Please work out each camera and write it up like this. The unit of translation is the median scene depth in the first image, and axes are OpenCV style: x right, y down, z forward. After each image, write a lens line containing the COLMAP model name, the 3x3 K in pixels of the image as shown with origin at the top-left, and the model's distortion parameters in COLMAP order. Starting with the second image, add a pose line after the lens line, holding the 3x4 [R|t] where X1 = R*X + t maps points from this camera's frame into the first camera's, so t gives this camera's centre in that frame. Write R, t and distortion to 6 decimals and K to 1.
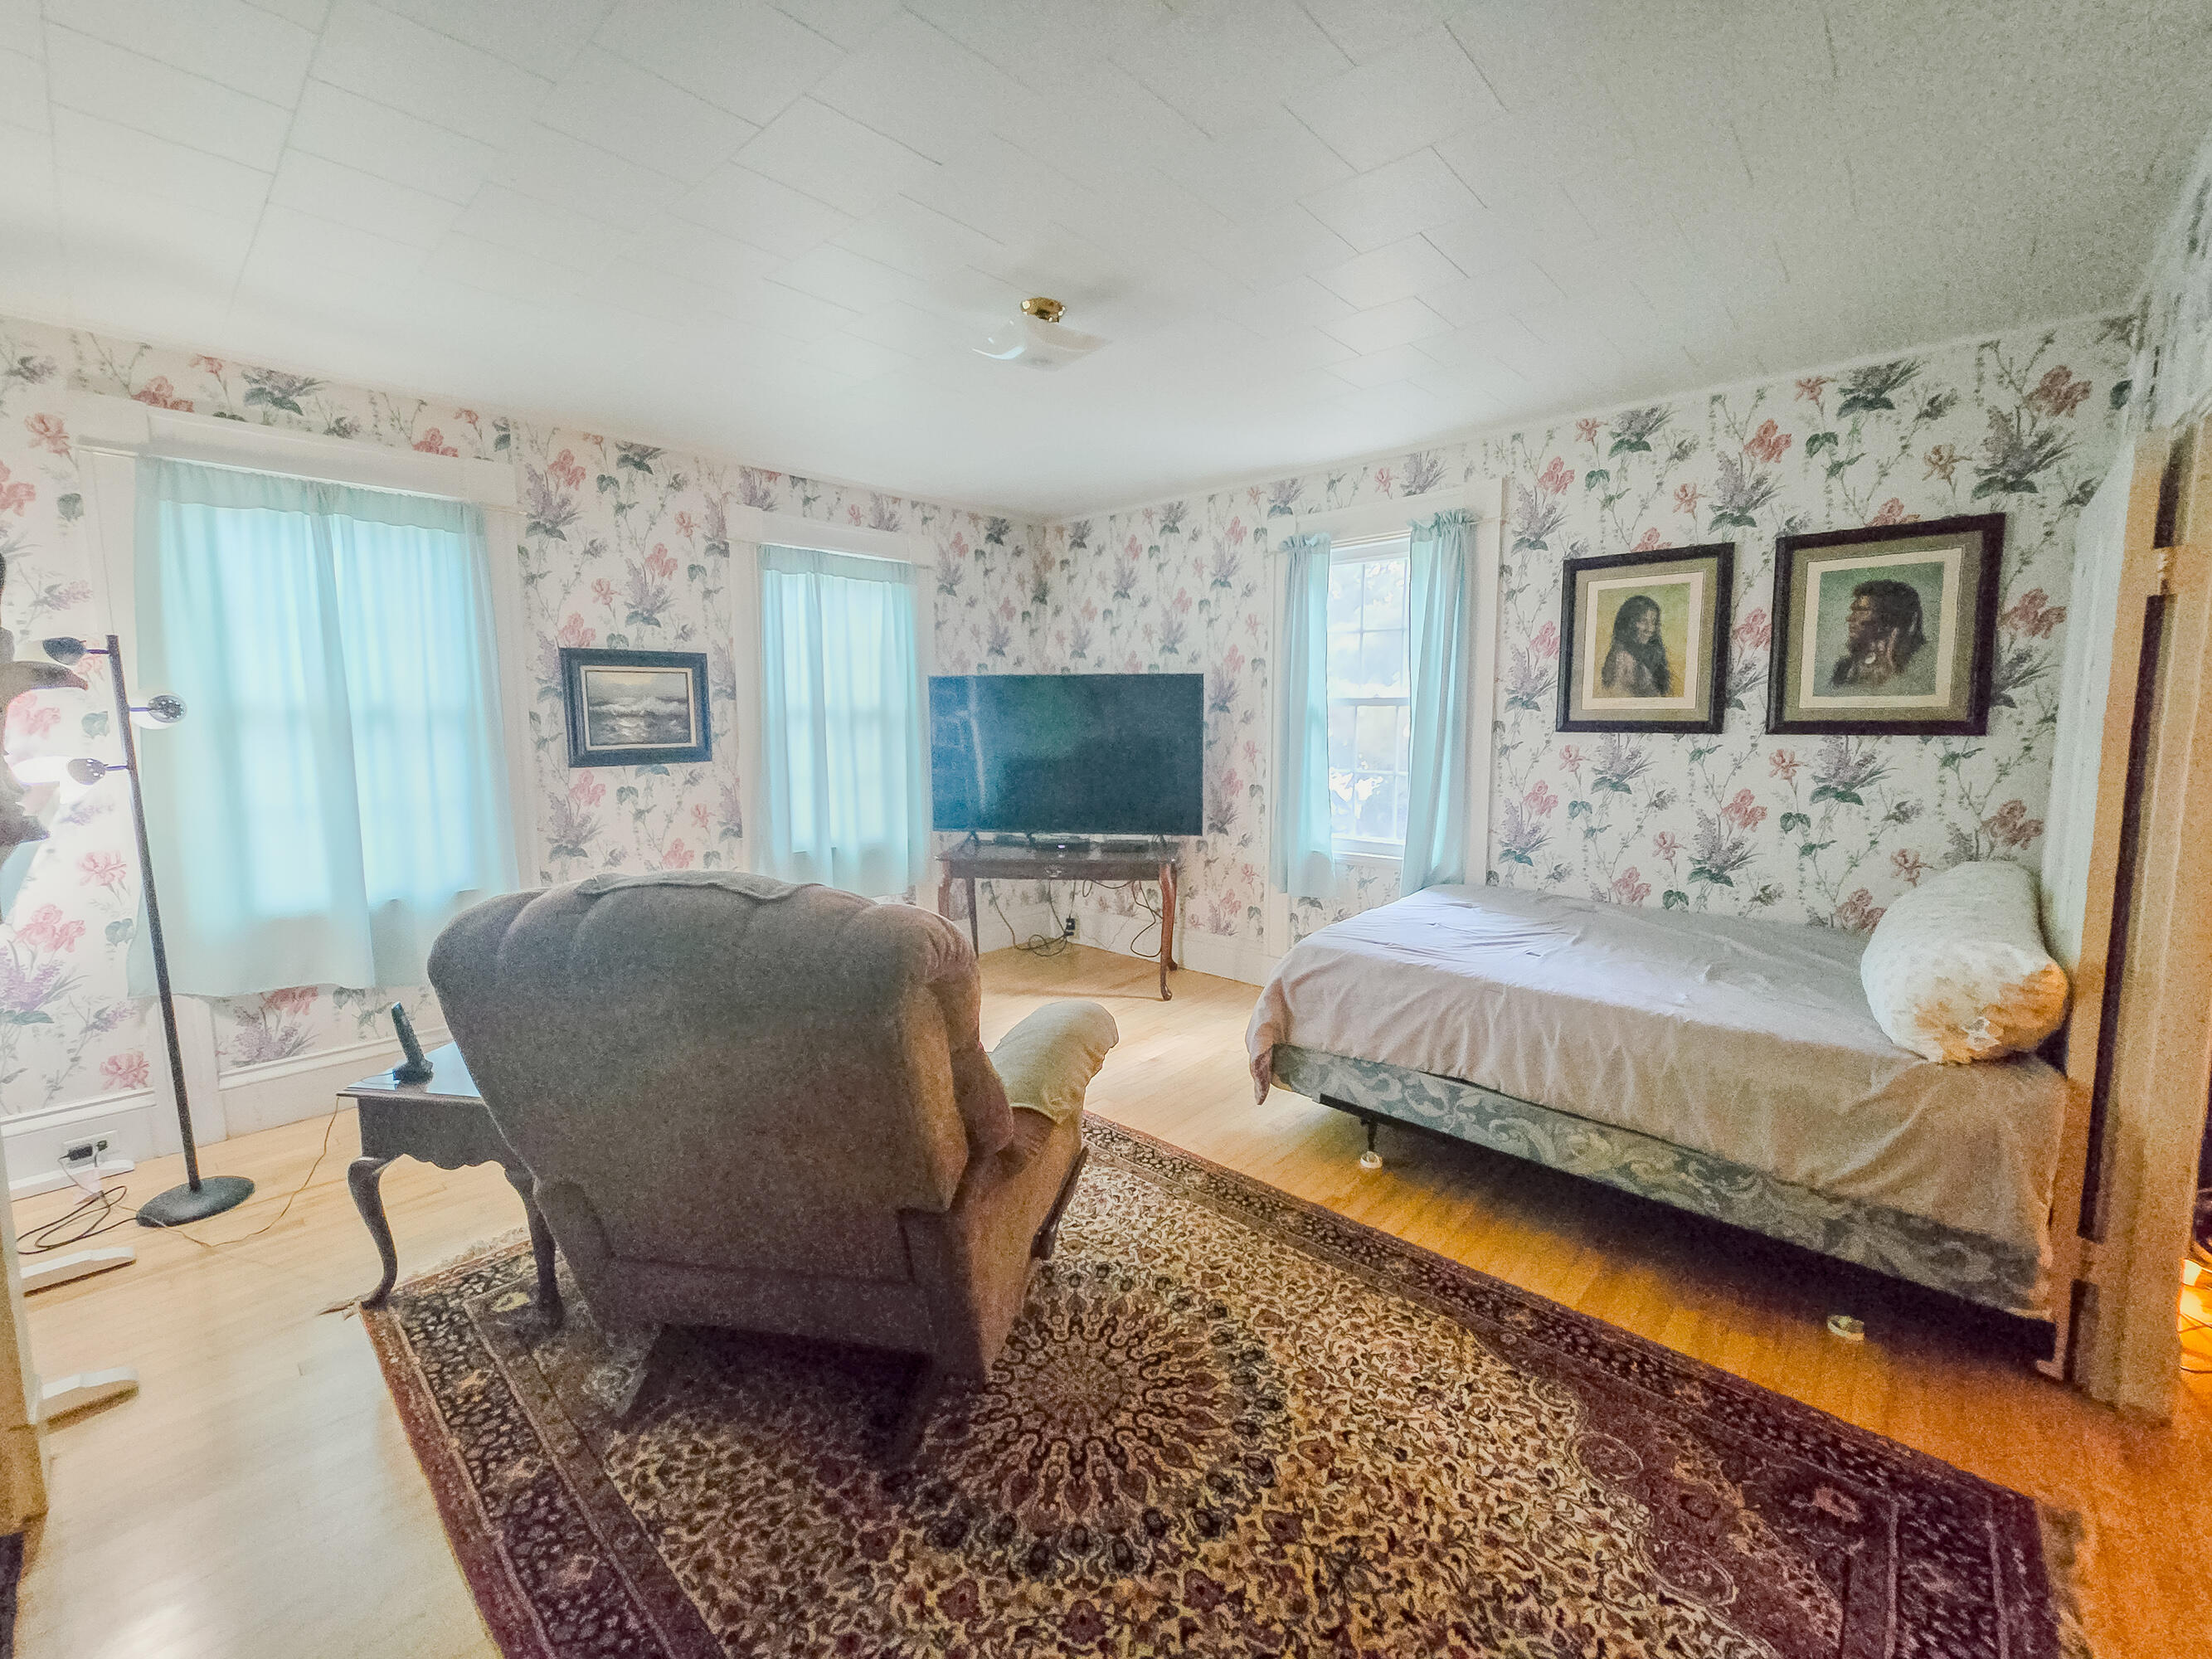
lens RADIAL K [[906.1, 0, 1107.0], [0, 906.1, 811.1], [0, 0, 1]] dist [-0.001538, -0.000426]
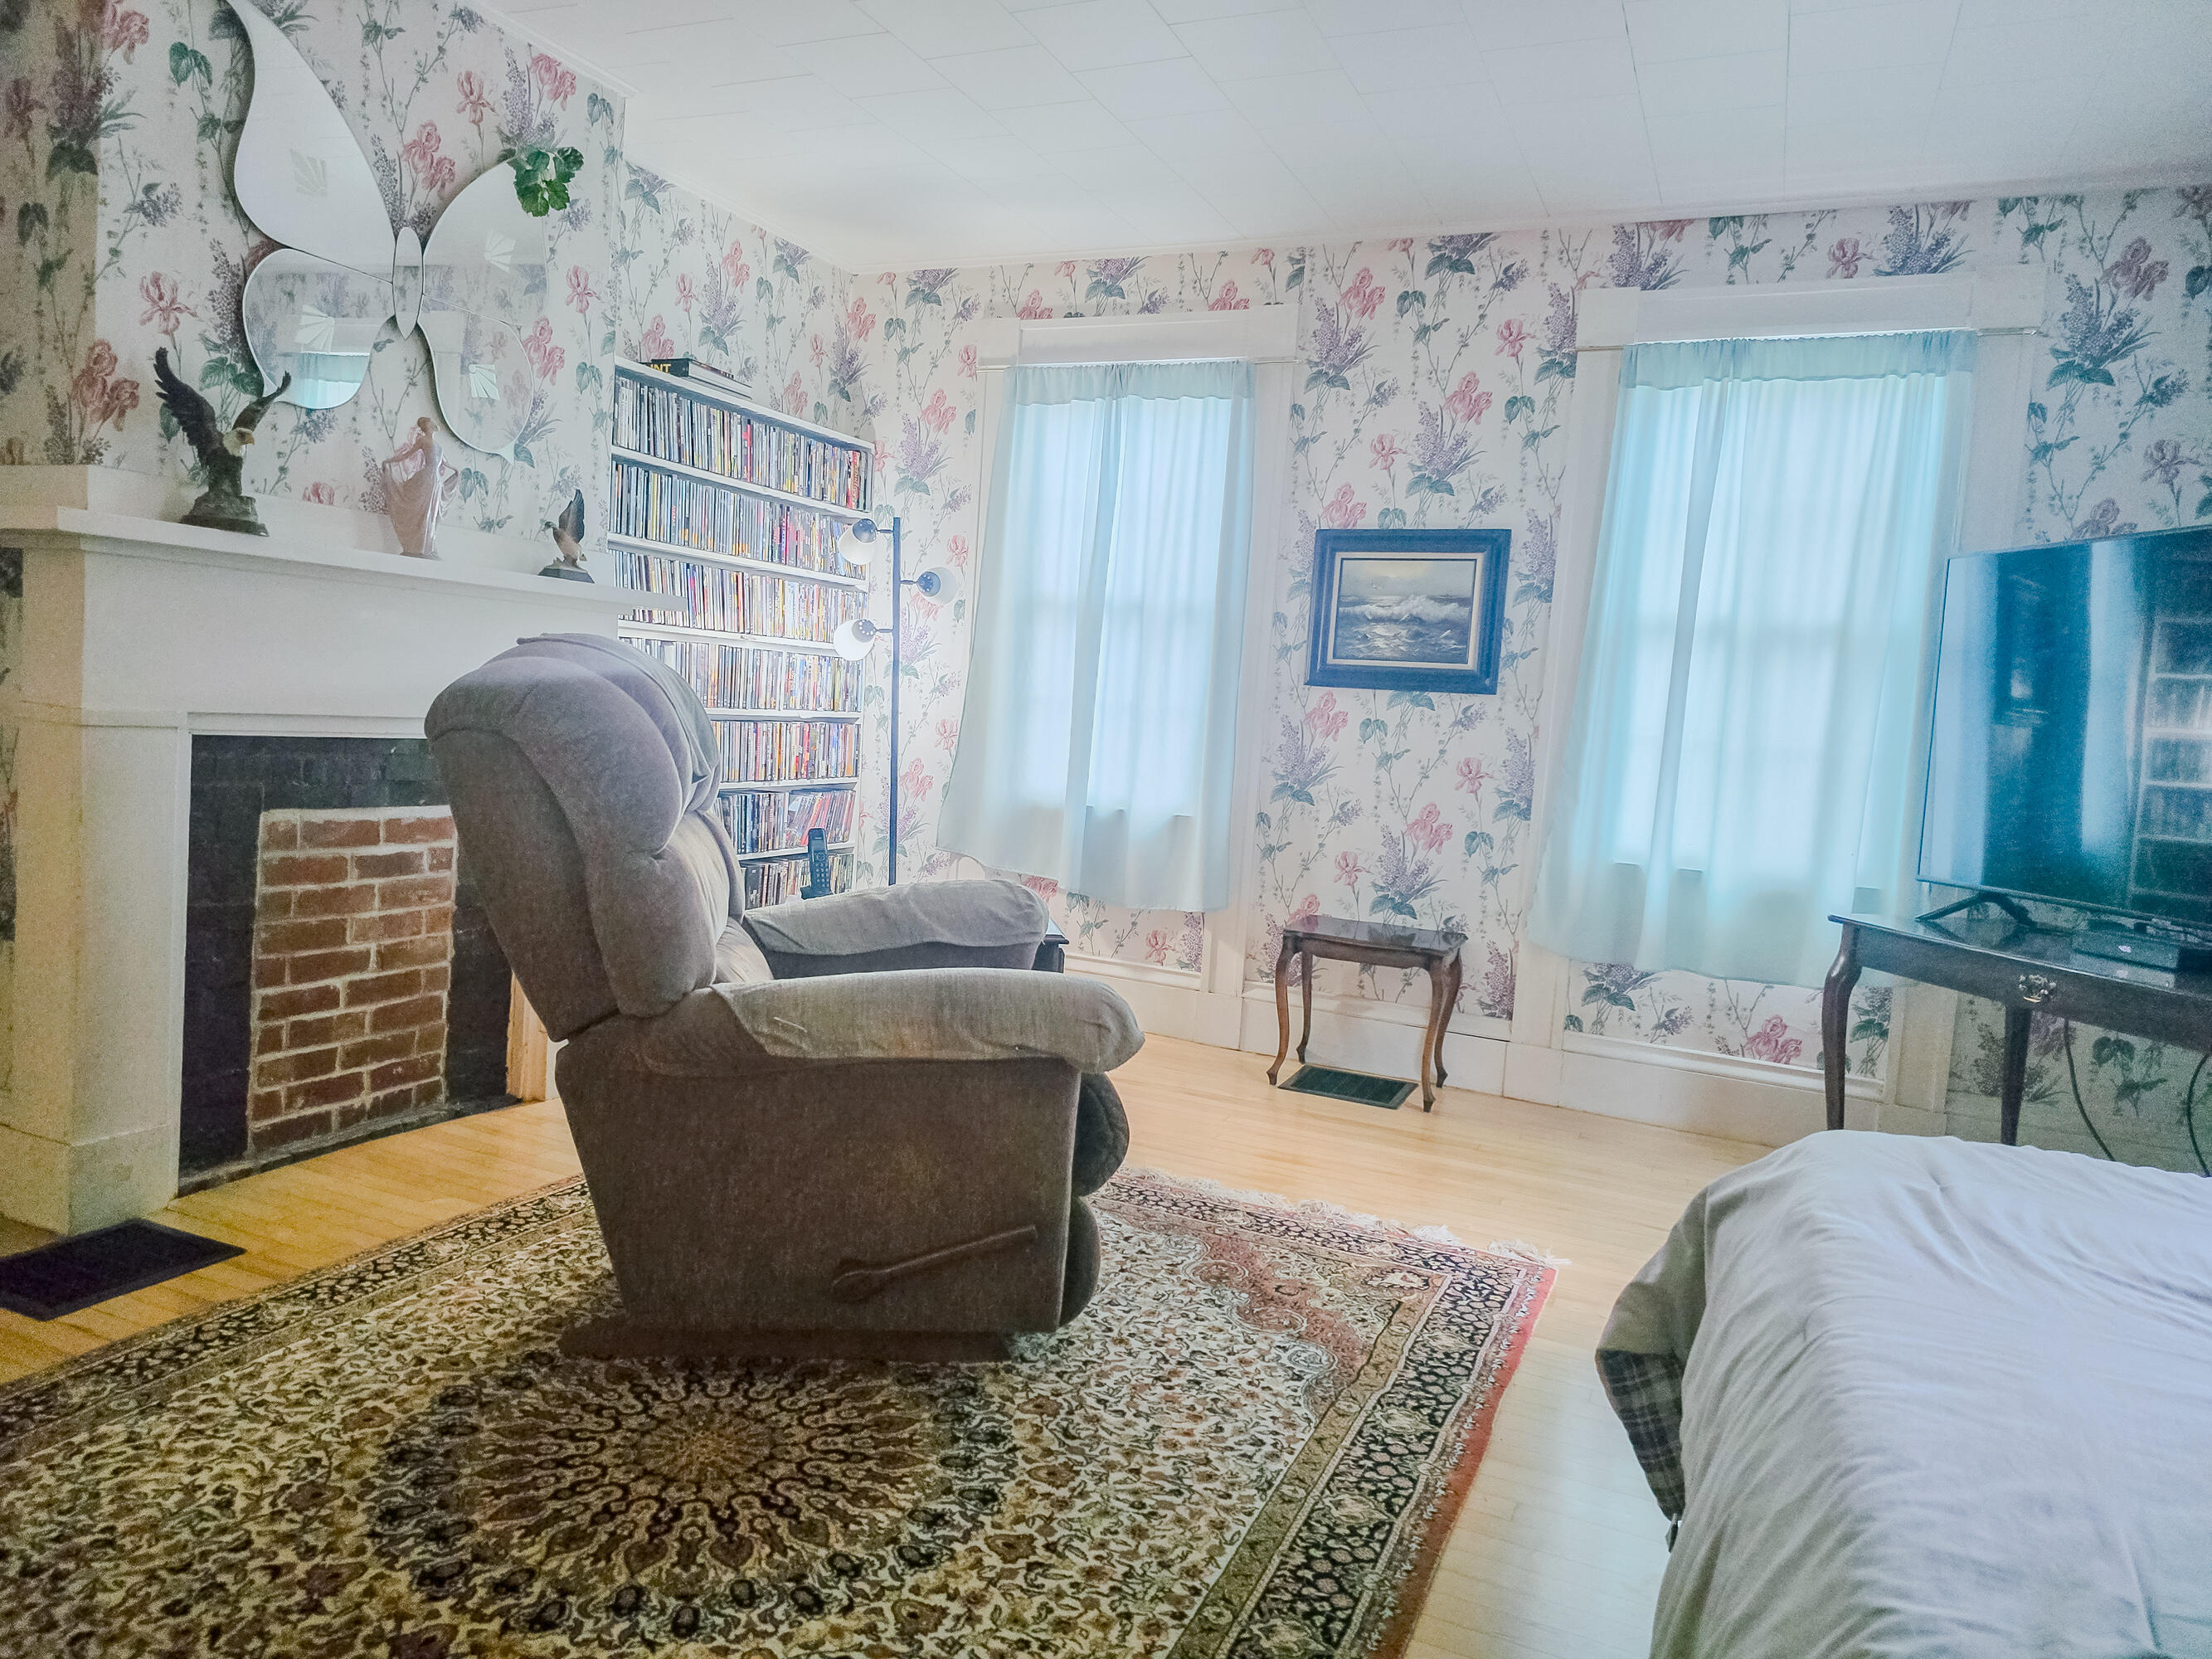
lens RADIAL K [[1476.1, 0, 1100.2], [0, 1476.1, 841.0], [0, 0, 1]] dist [0.042097, -0.035969]
pose [[0.308311, 0.108298, -0.945101, 0.562469], [-0.173978, 0.983161, 0.055904, 0.043437], [0.935241, 0.147191, 0.321961, 0.454768]]
